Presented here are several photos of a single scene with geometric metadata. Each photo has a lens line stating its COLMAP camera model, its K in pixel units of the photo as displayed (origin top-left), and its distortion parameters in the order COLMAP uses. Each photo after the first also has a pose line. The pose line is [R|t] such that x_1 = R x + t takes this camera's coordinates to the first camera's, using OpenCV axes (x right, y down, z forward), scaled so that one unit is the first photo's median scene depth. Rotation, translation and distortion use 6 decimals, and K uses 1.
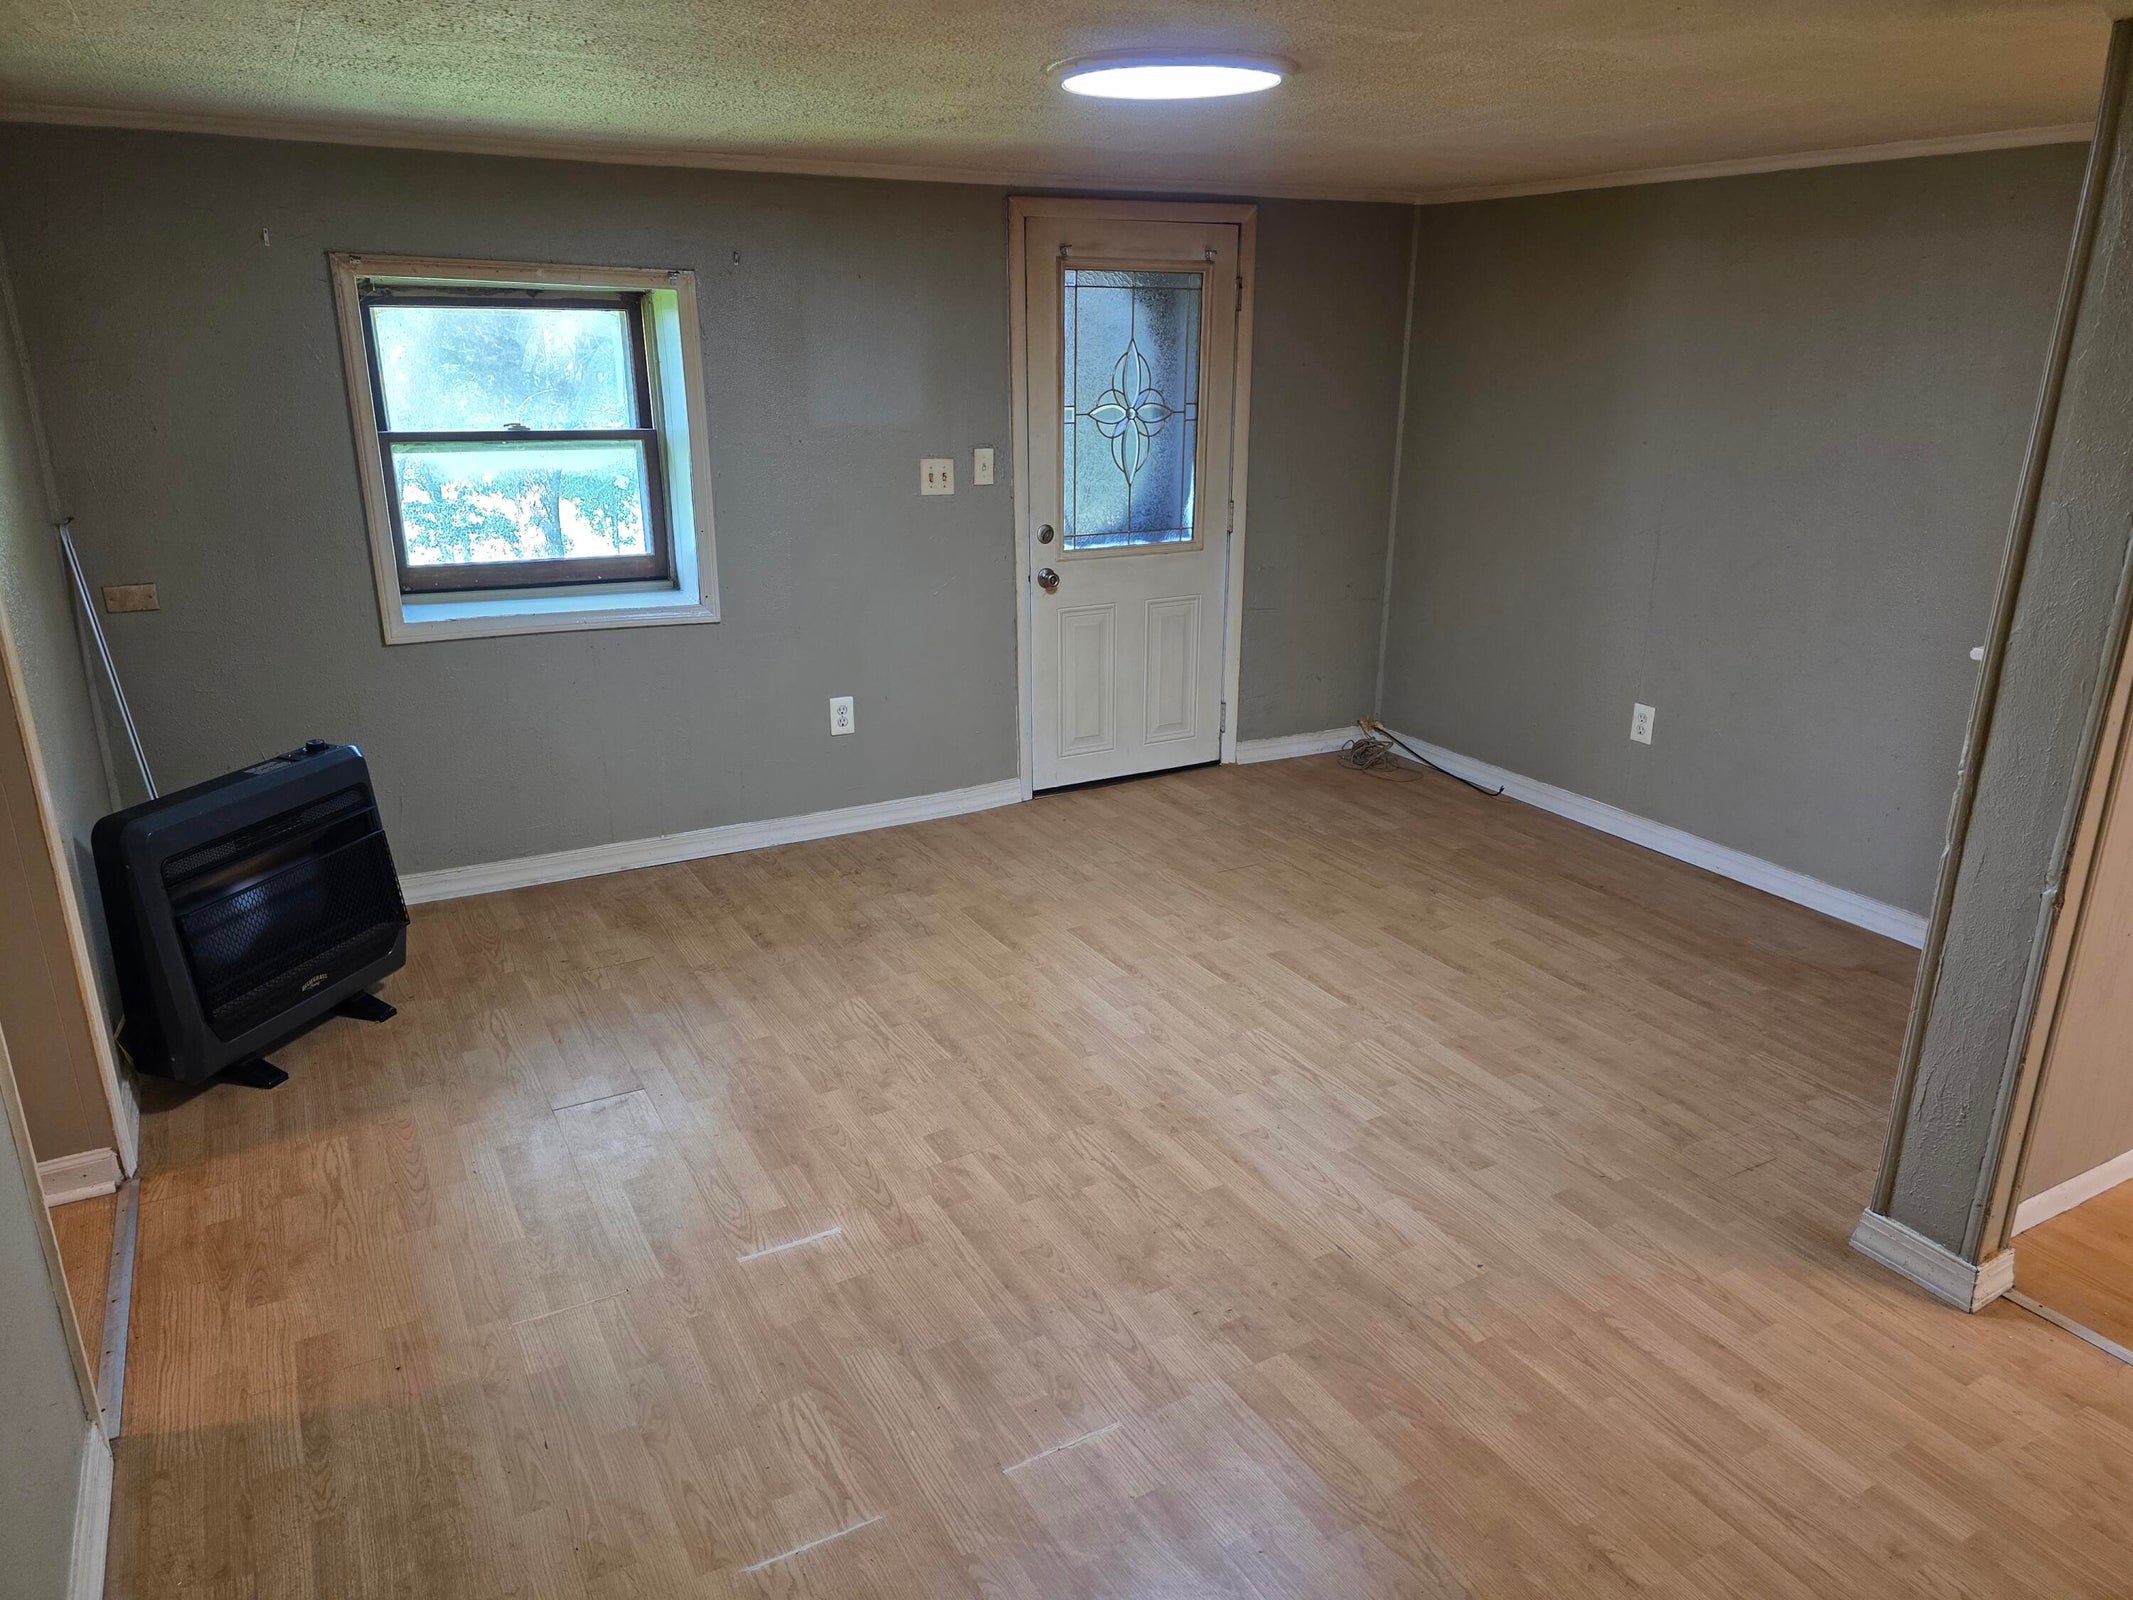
lens RADIAL K [[1422.6, 0, 1076.8], [0, 1422.6, 809.2], [0, 0, 1]] dist [0.052477, -0.049190]
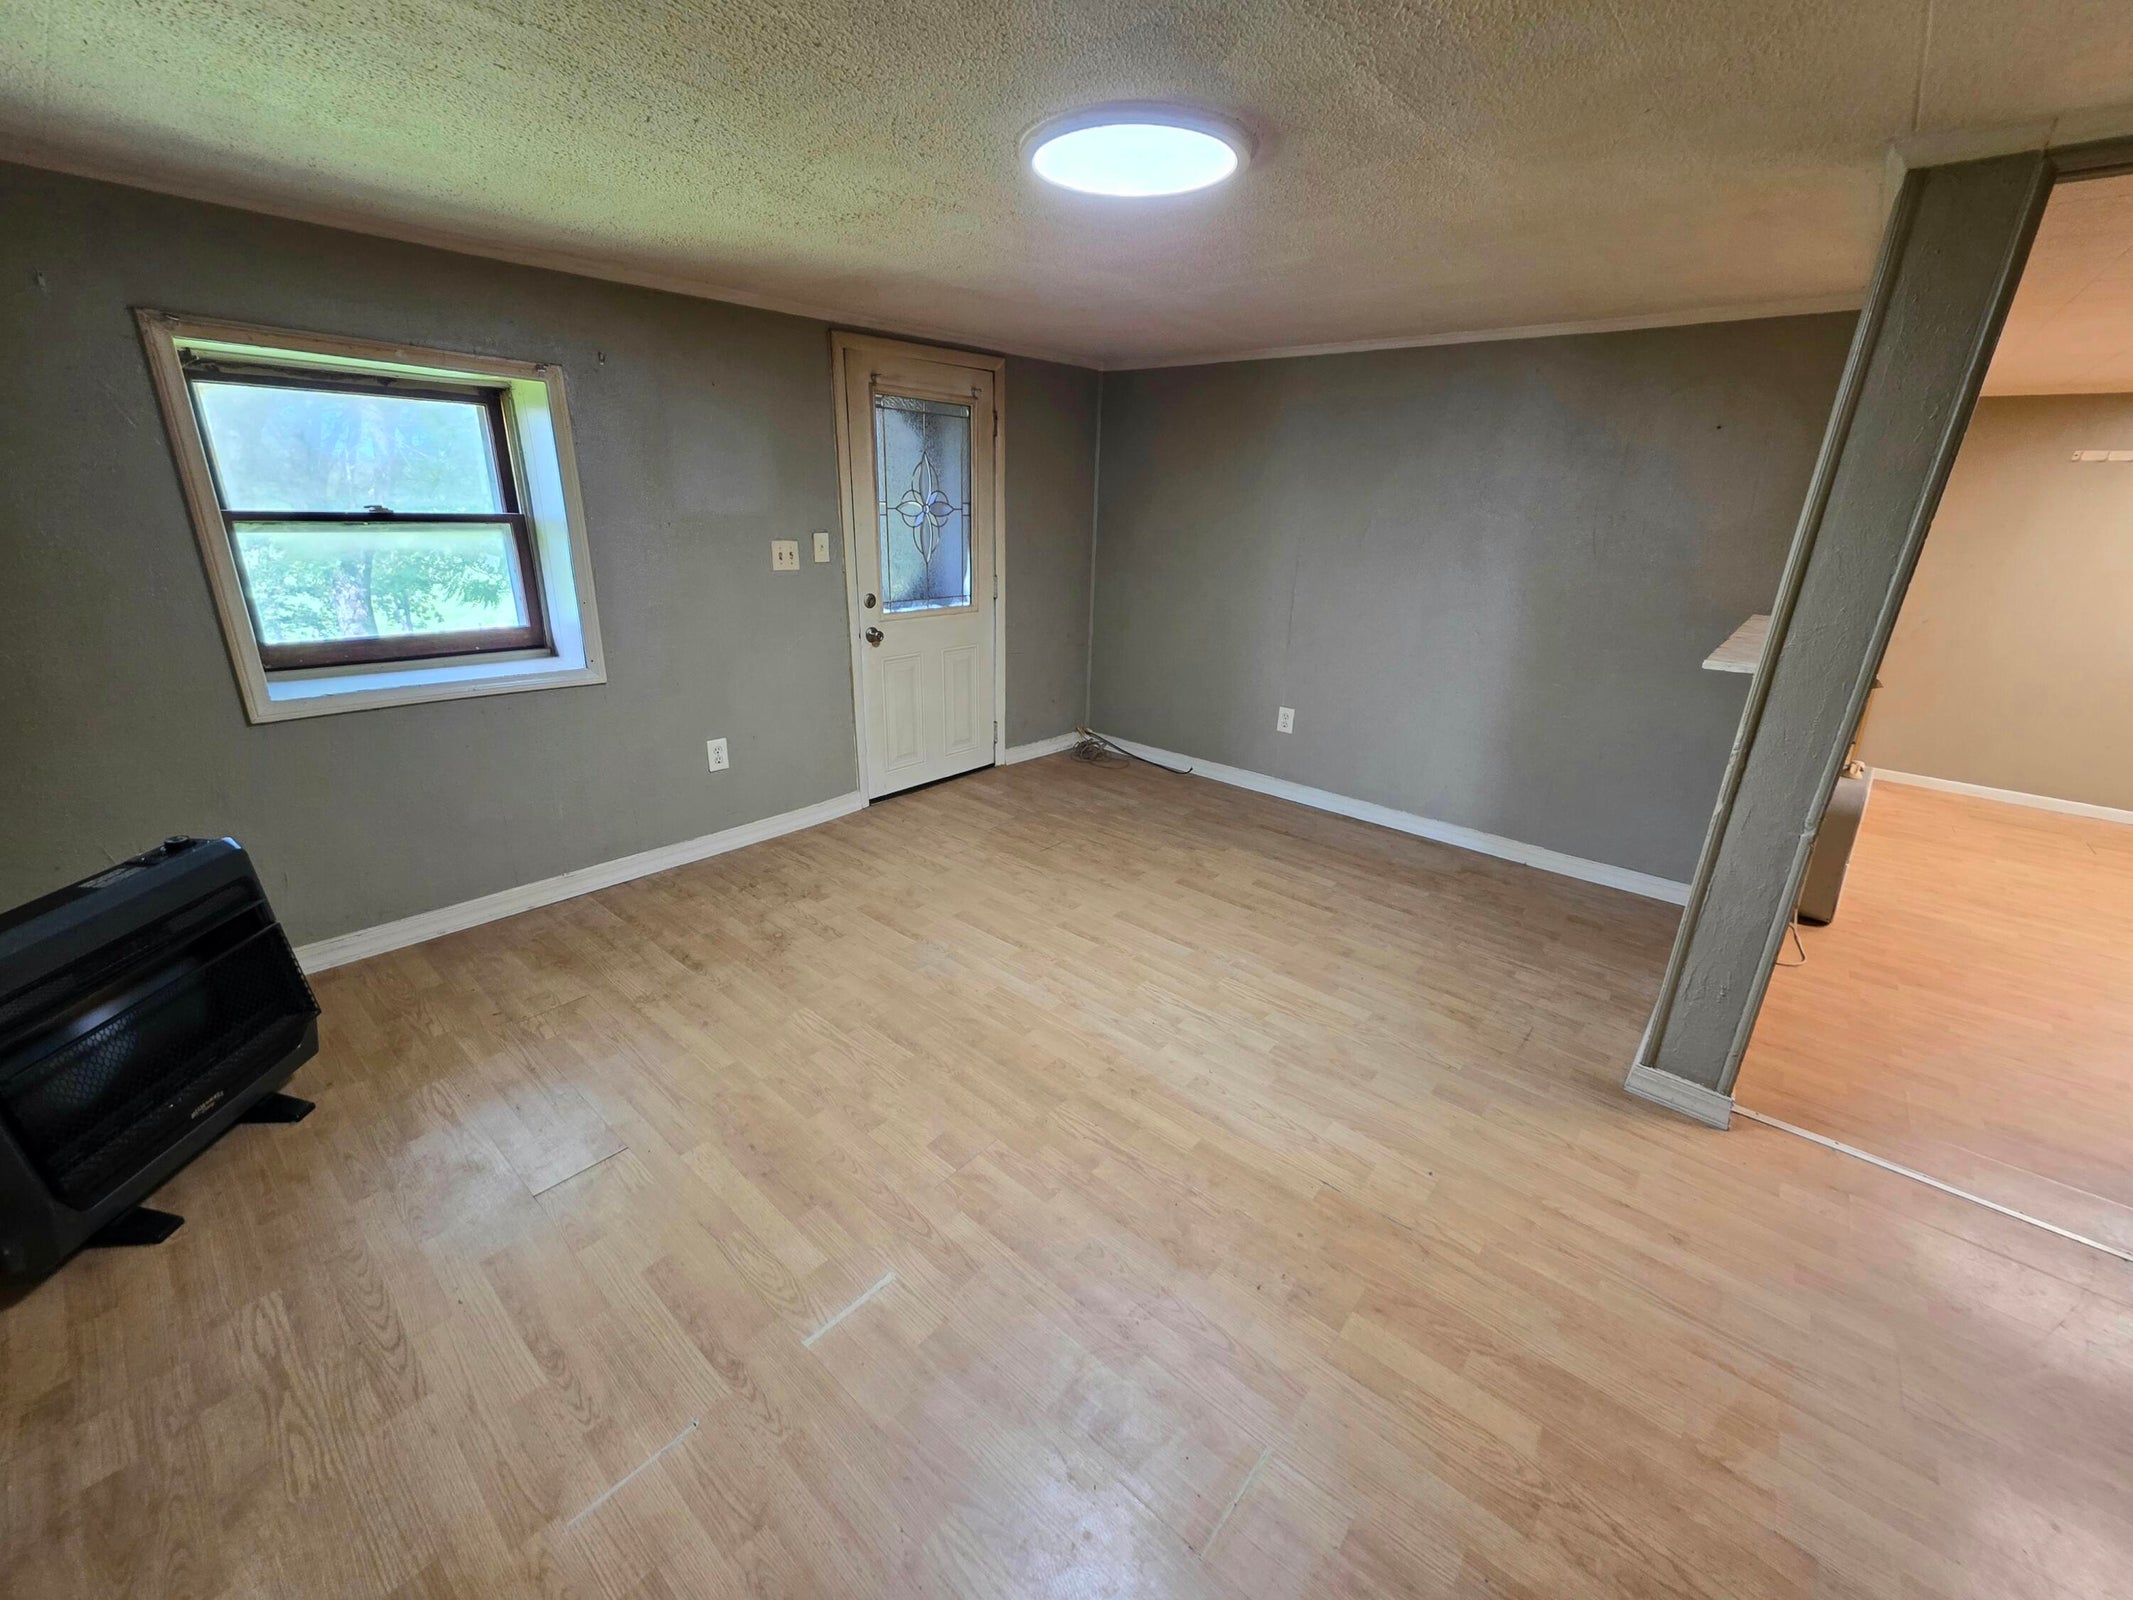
lens RADIAL K [[852.6, 0, 1063.5], [0, 852.6, 787.4], [0, 0, 1]] dist [-0.002983, 0.001798]
pose [[0.941696, -0.088860, 0.324520, -0.163053], [0.083931, 0.996044, 0.029185, -0.045104], [-0.325830, -0.000246, 0.945428, 0.289886]]
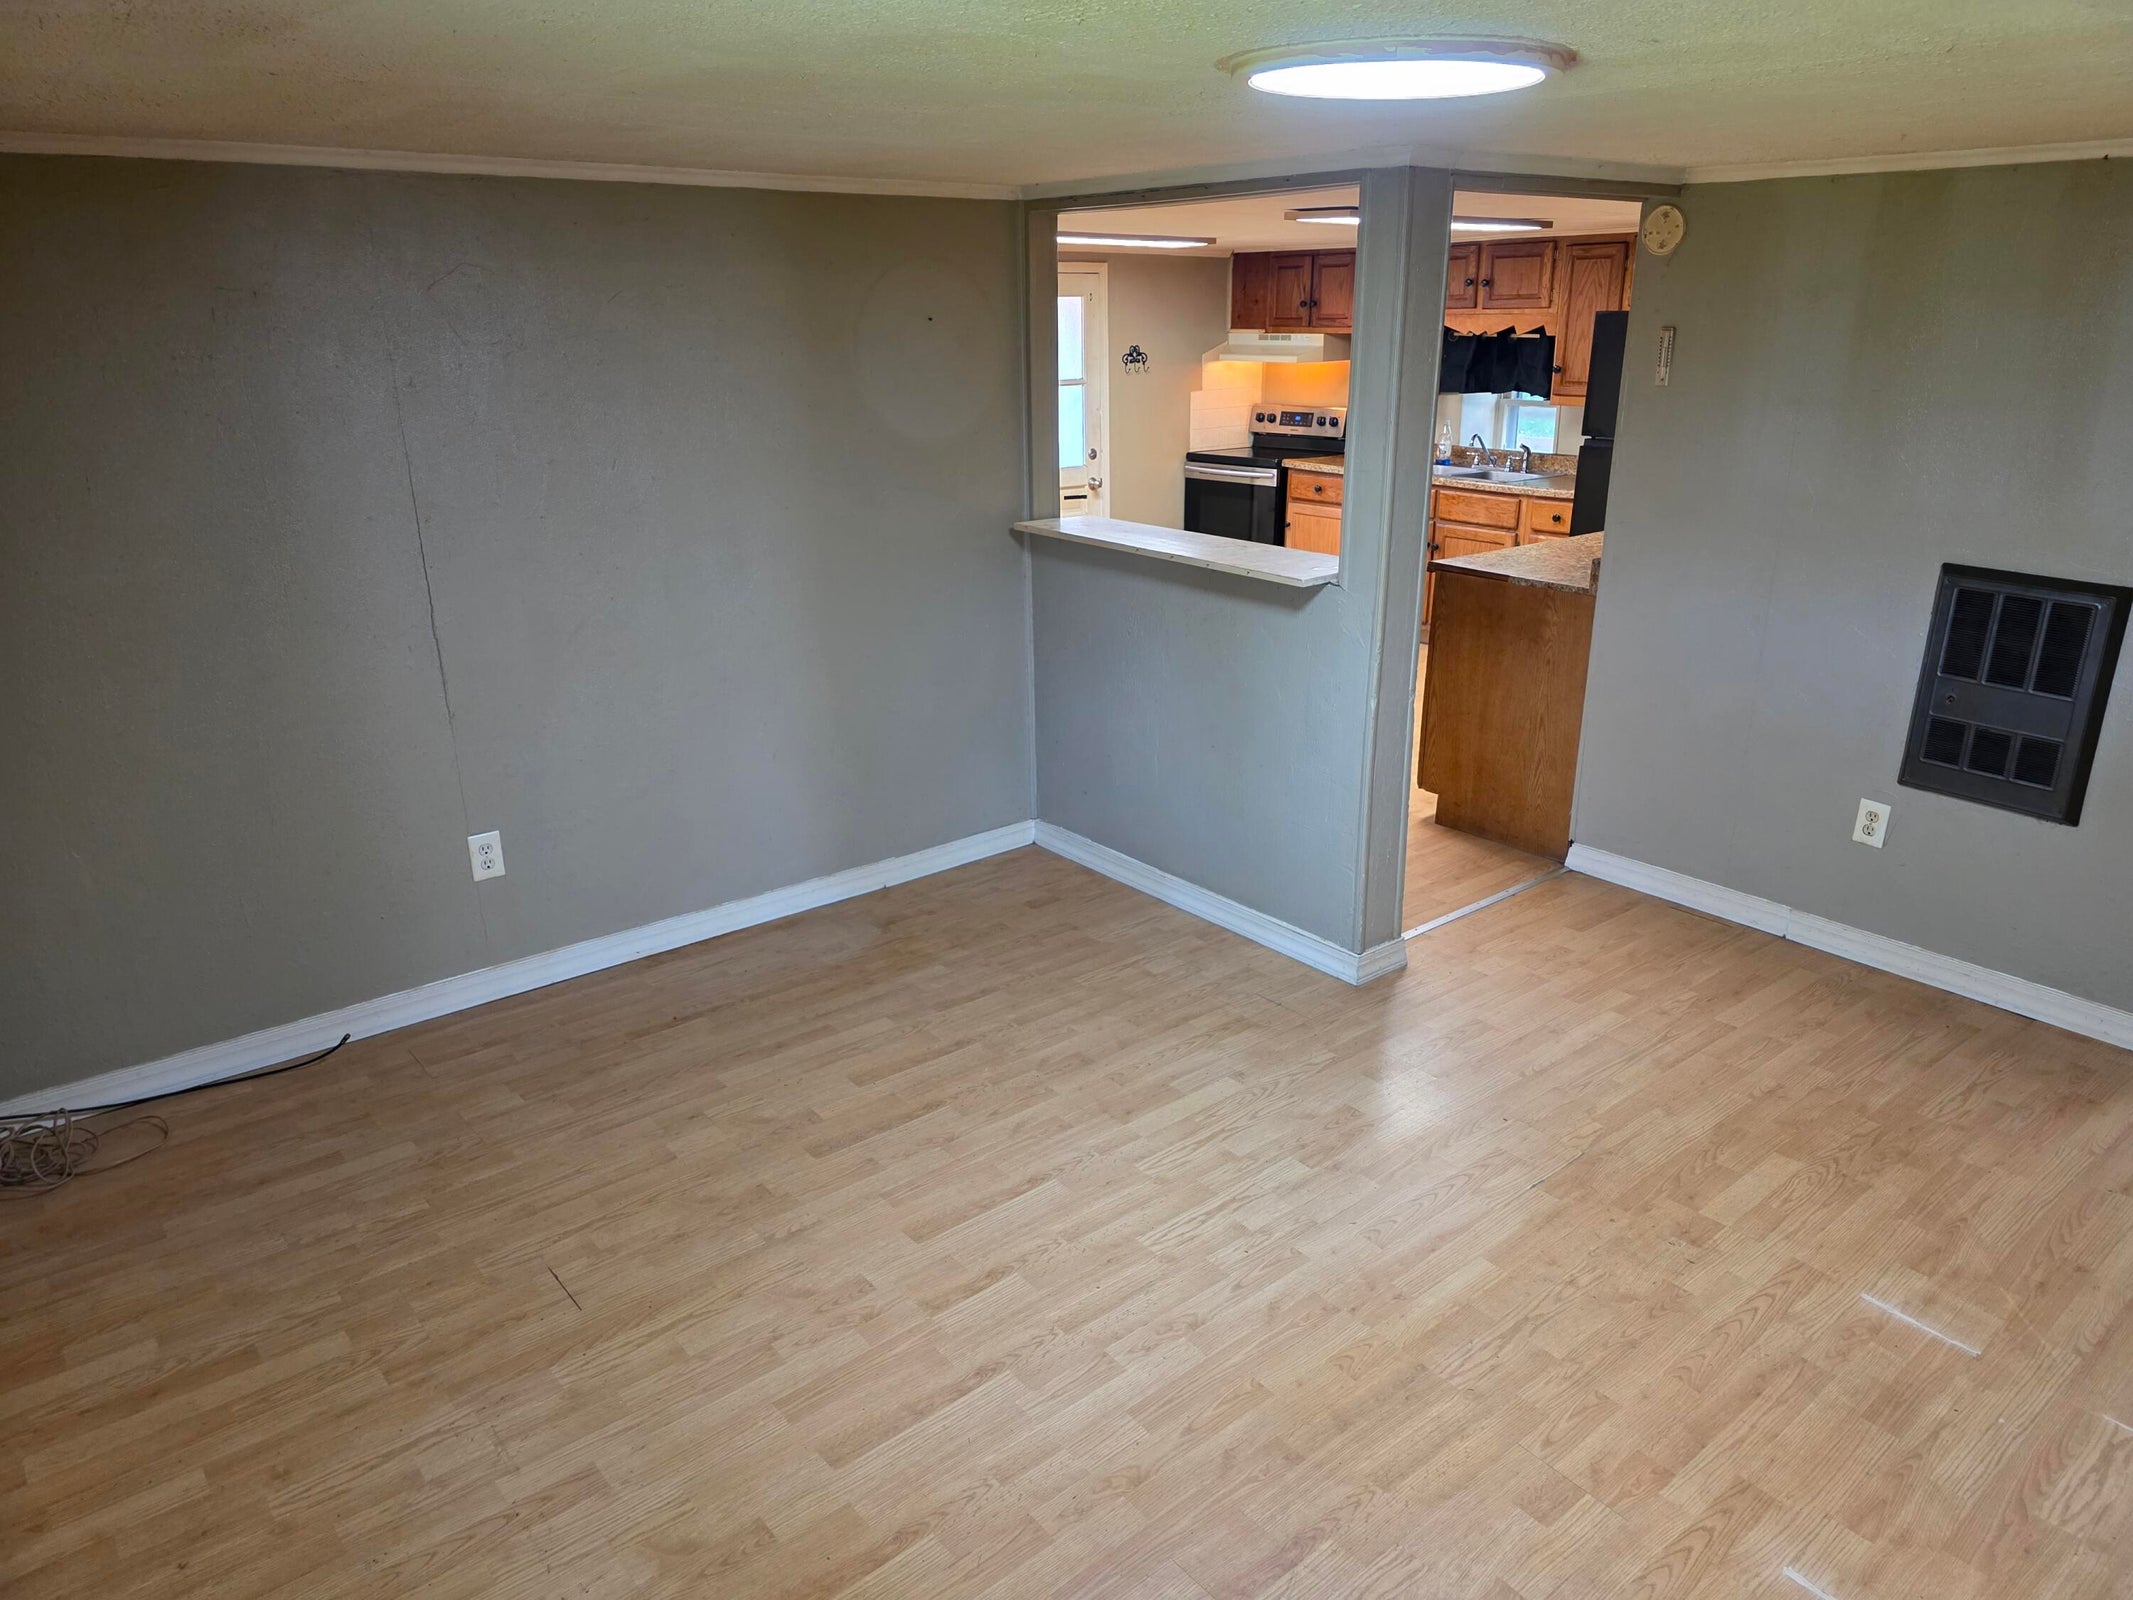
lens RADIAL K [[1422.6, 0, 1086.4], [0, 1422.6, 807.8], [0, 0, 1]] dist [0.052477, -0.049190]
pose [[-0.177423, -0.332549, 0.926246, -0.511256], [0.319514, 0.870730, 0.373820, -0.355787], [-0.930823, 0.362273, -0.048234, 0.929500]]
